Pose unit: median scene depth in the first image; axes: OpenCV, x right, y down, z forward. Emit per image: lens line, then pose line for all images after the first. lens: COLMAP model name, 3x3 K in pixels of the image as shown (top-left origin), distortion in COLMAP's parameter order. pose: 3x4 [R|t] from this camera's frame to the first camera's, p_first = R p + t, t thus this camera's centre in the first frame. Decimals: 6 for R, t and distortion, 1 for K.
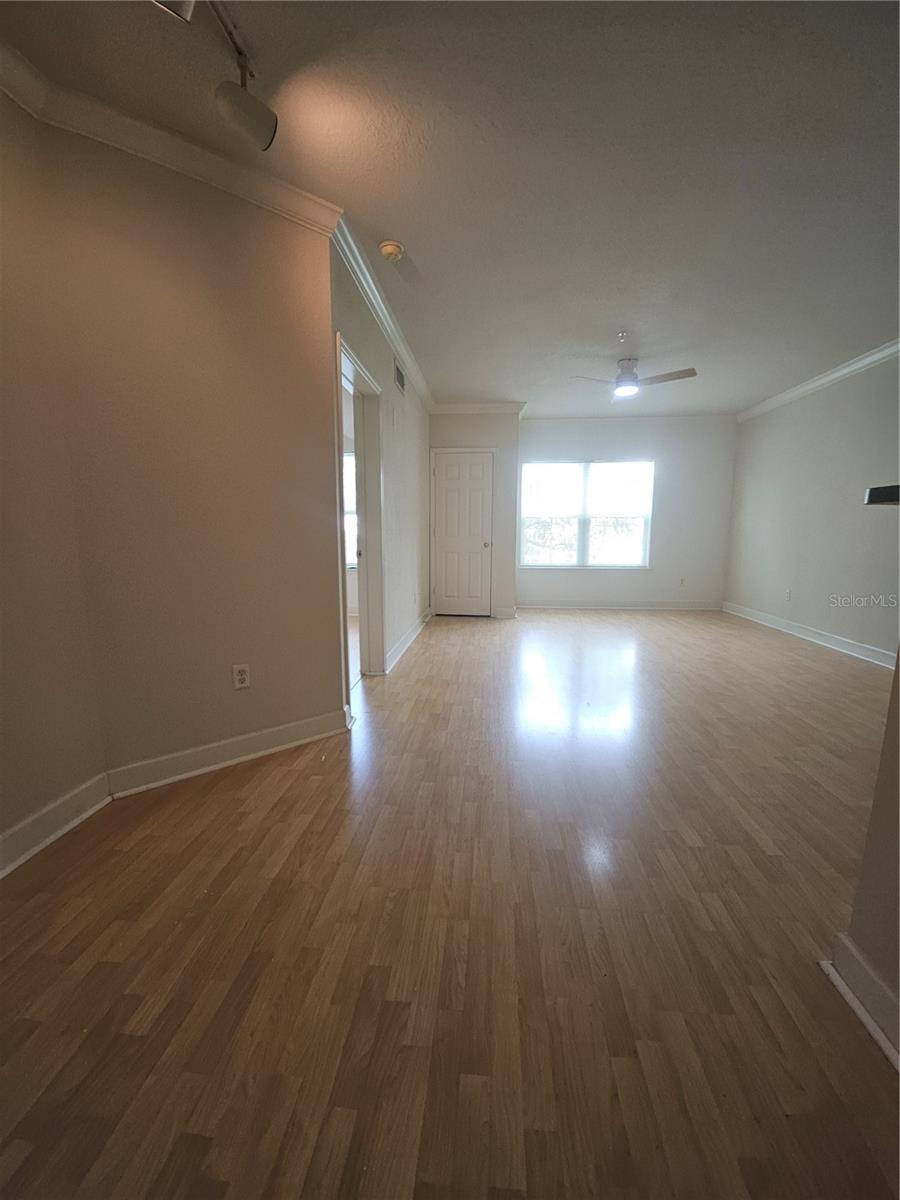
lens RADIAL K [[476.8, 0, 449.9], [0, 476.8, 608.4], [0, 0, 1]] dist [-0.004743, -0.008503]
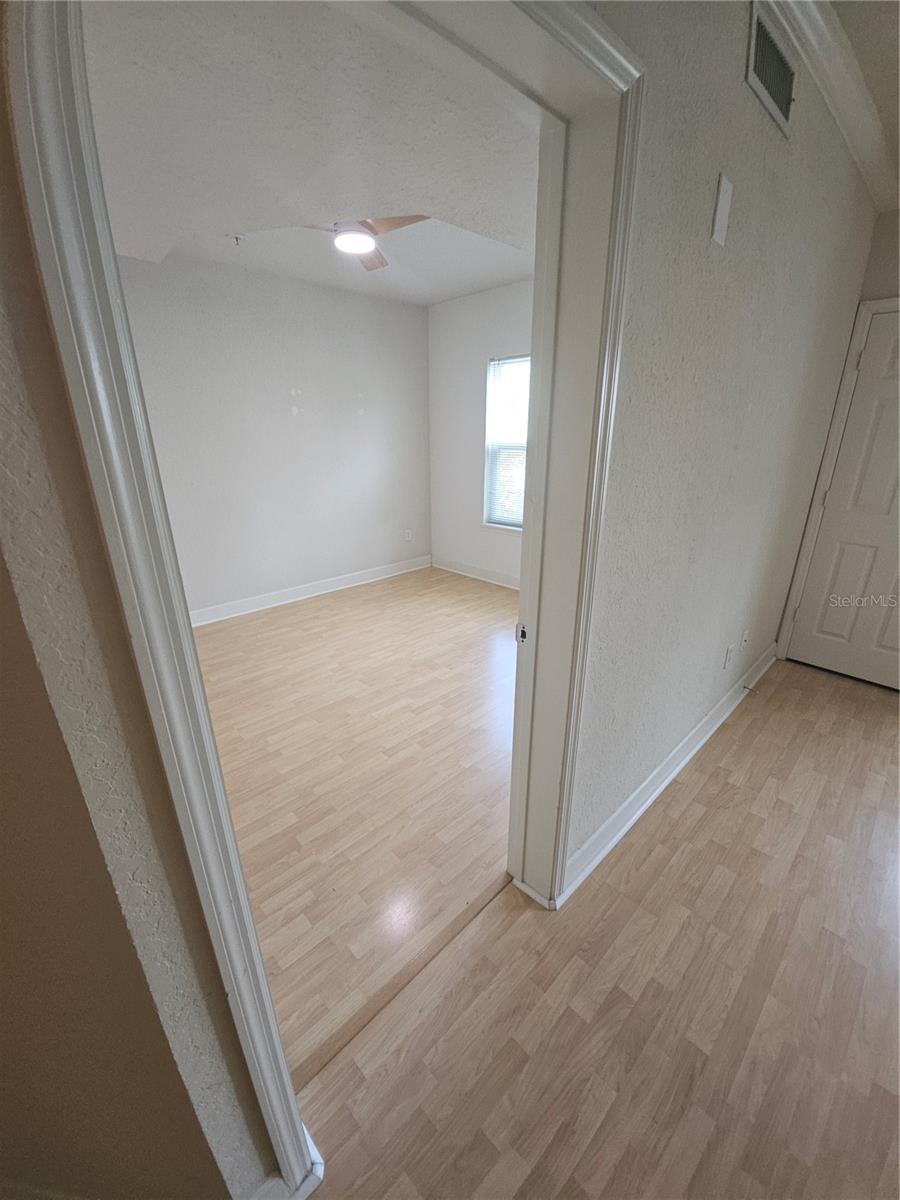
lens RADIAL K [[476.8, 0, 454.2], [0, 476.8, 607.9], [0, 0, 1]] dist [-0.004743, -0.008503]
pose [[0.760647, 0.217876, -0.611511, -0.002241], [-0.093077, 0.968866, 0.229422, -0.213190], [0.642458, -0.117592, 0.757245, 0.666154]]
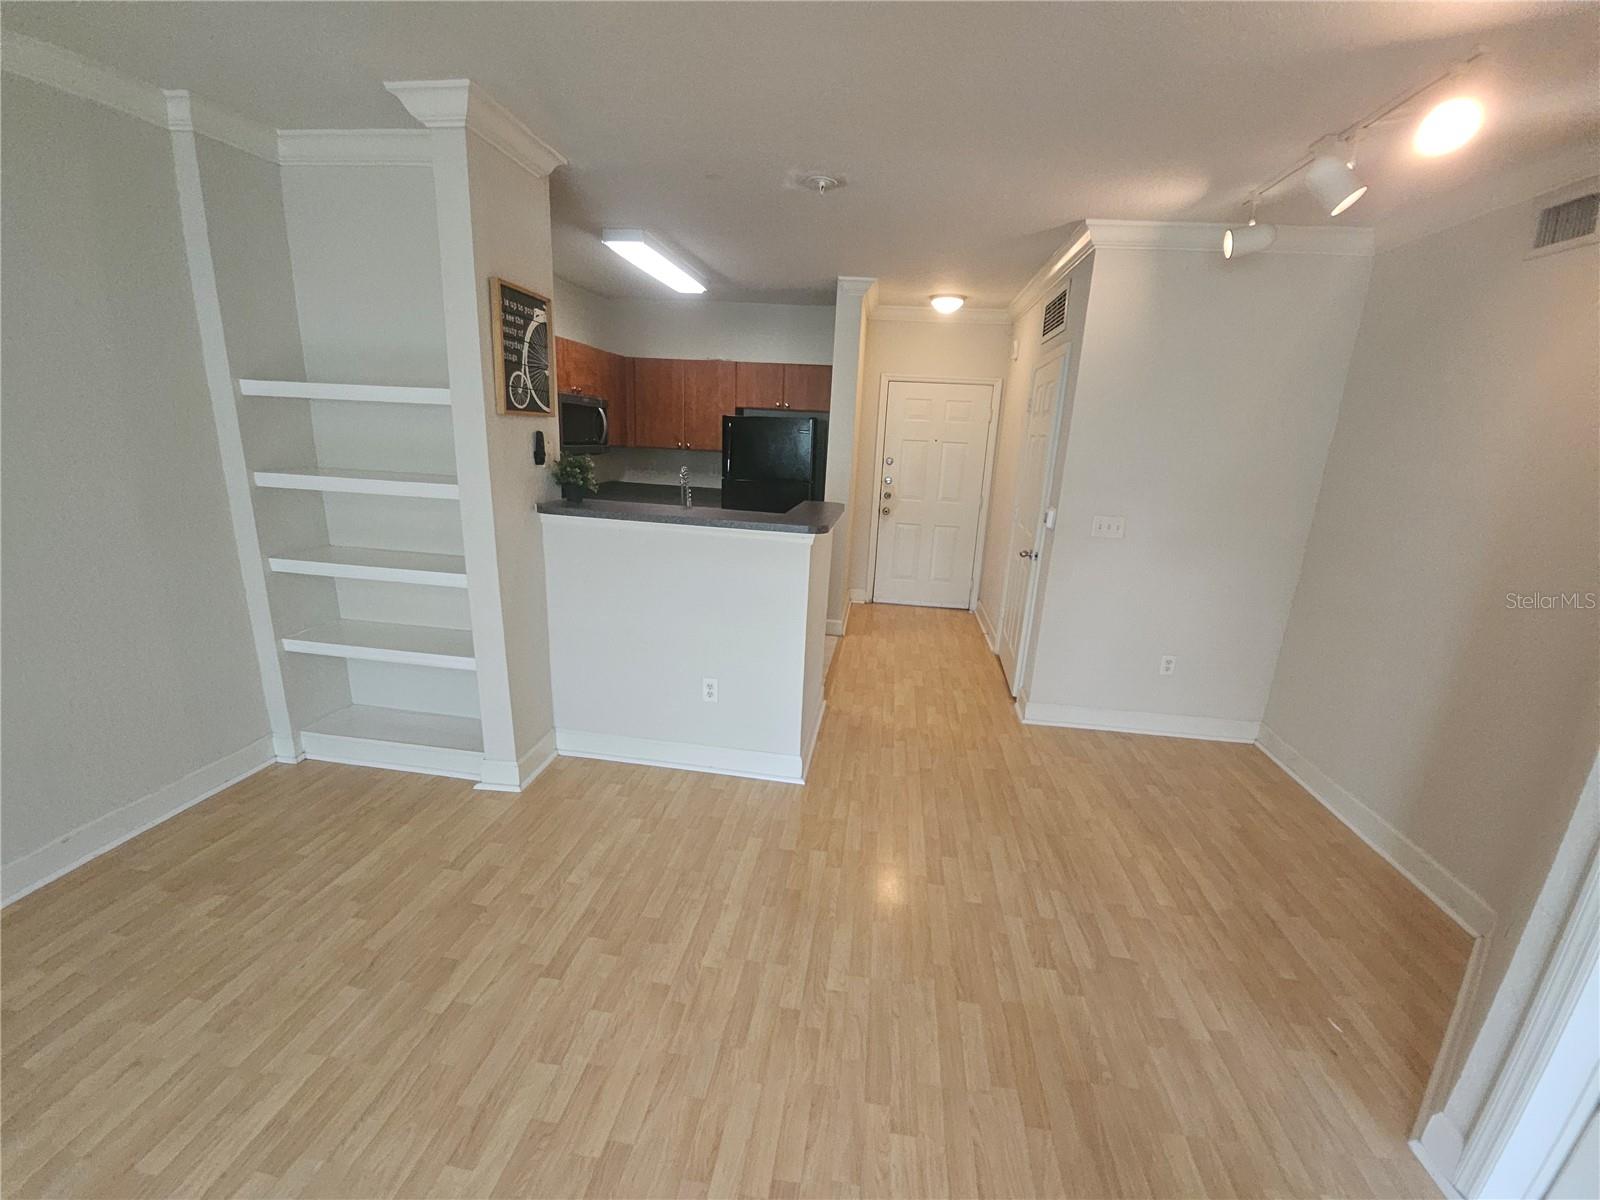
lens RADIAL K [[635.7, 0, 811.8], [0, 635.7, 597.8], [0, 0, 1]] dist [-0.004743, -0.008503]
pose [[-0.997856, -0.061194, 0.023224, 0.251714], [-0.046790, 0.915033, 0.400656, -0.286472], [-0.045769, 0.398710, -0.915934, 0.983261]]
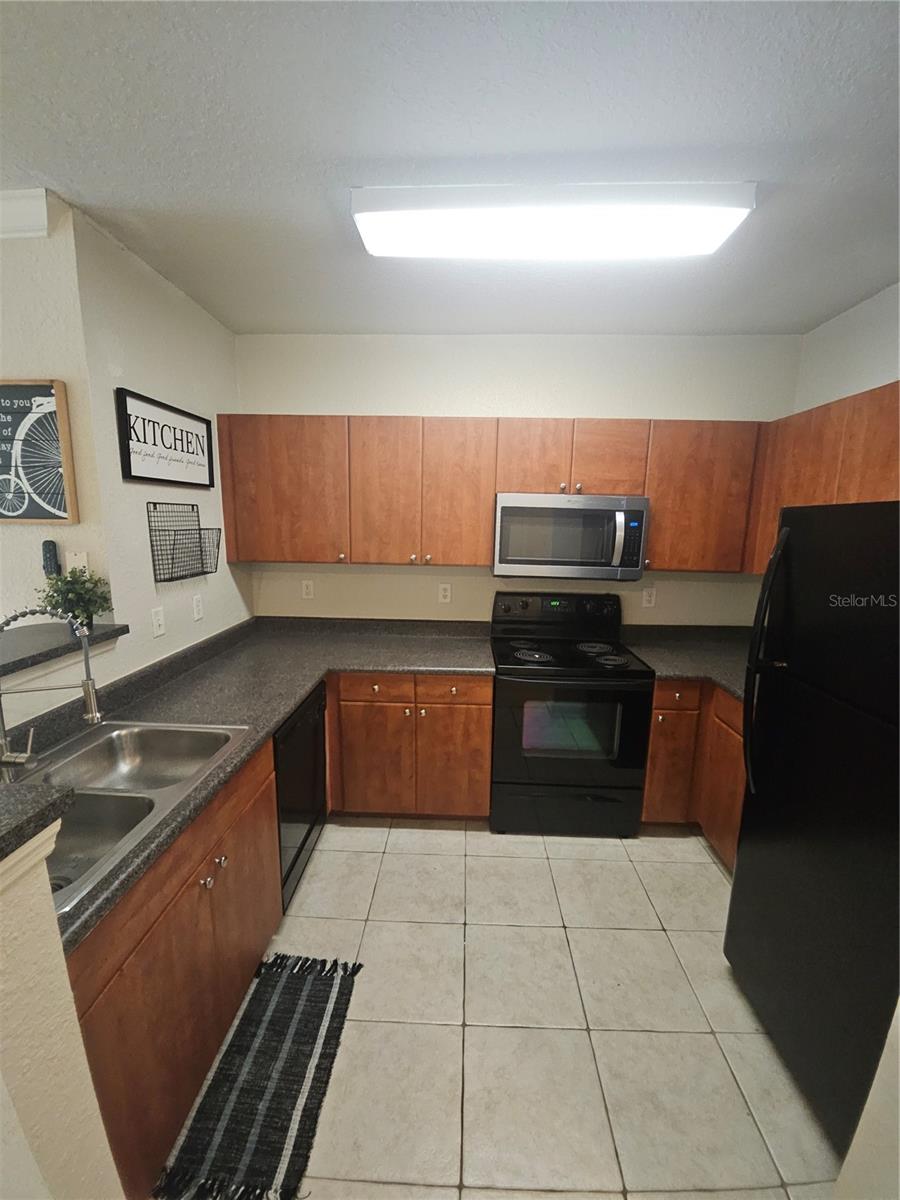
lens RADIAL K [[476.8, 0, 451.3], [0, 476.8, 609.2], [0, 0, 1]] dist [-0.004743, -0.008503]
pose [[-0.056017, -0.181947, 0.981711, 0.103900], [0.141763, 0.971844, 0.188208, -0.116885], [-0.988314, 0.149714, -0.028647, -0.139128]]
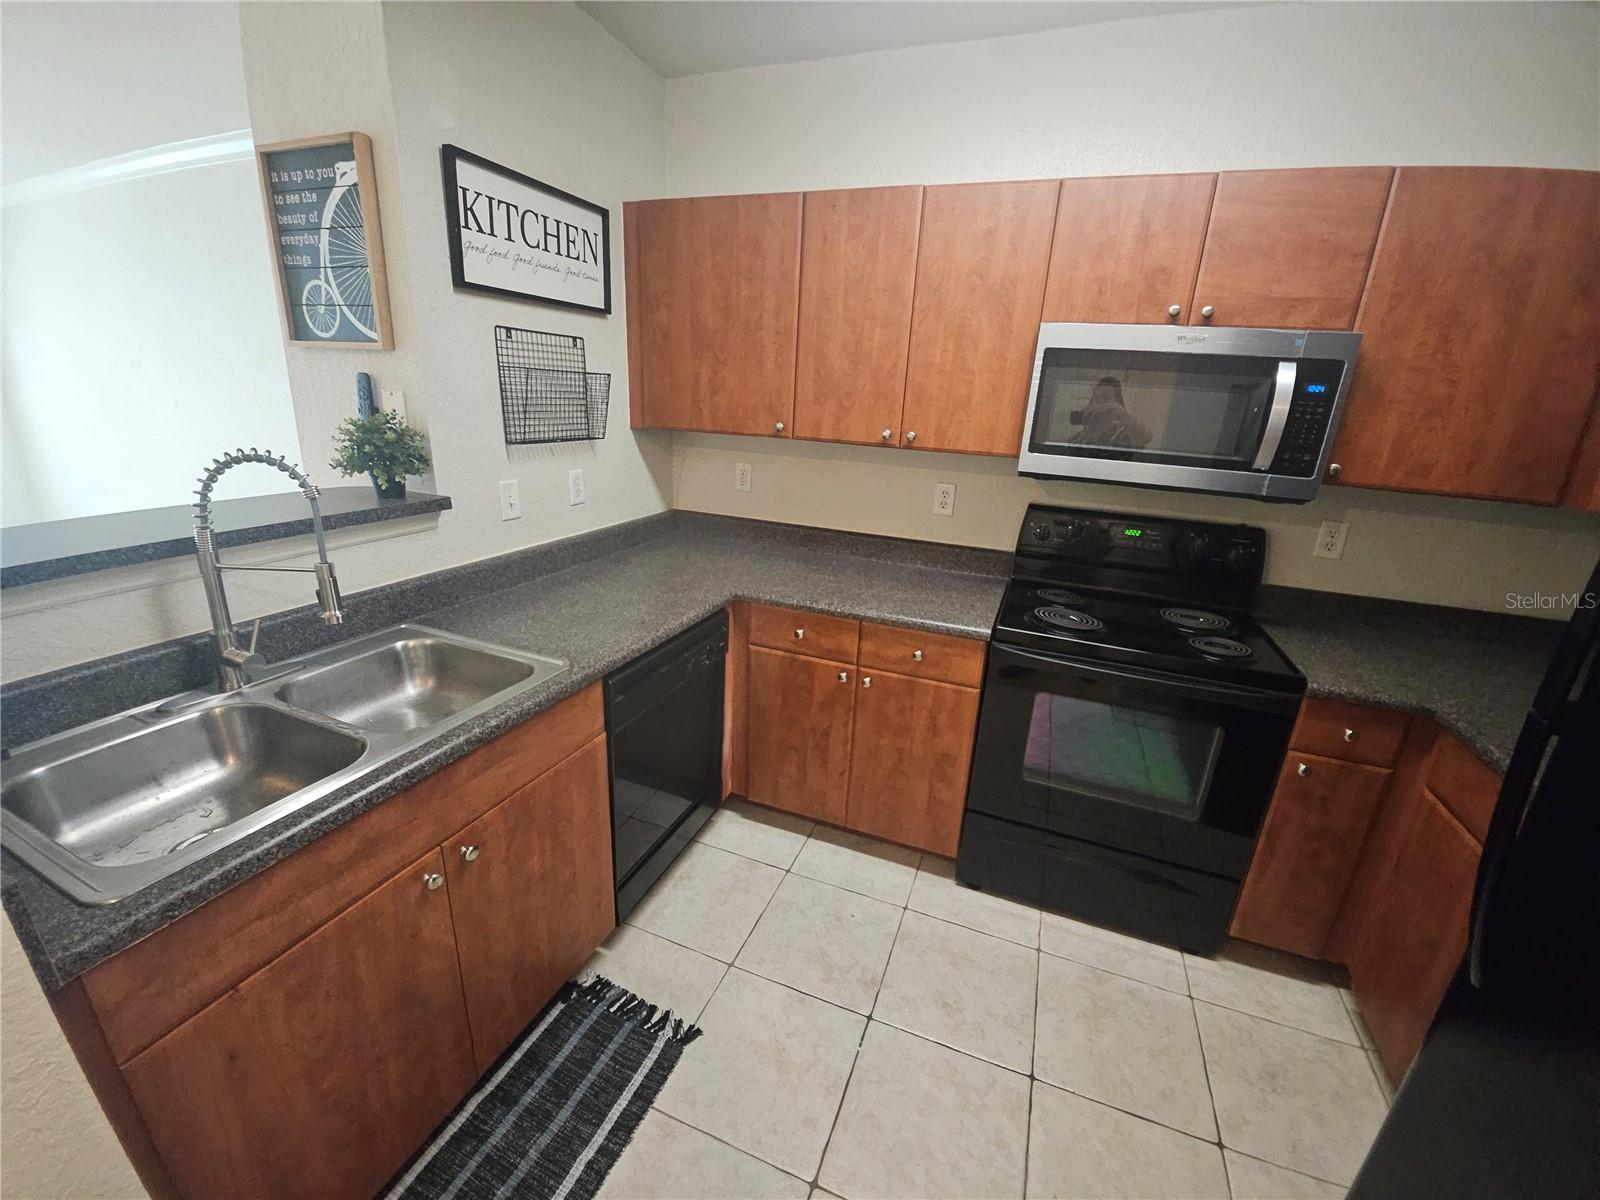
lens RADIAL K [[635.7, 0, 811.4], [0, 635.7, 599.4], [0, 0, 1]] dist [-0.004743, -0.008503]
pose [[0.274203, -0.278547, 0.920448, 0.217738], [0.099855, 0.960206, 0.260832, -0.079766], [-0.956473, 0.020390, 0.291106, -0.214227]]
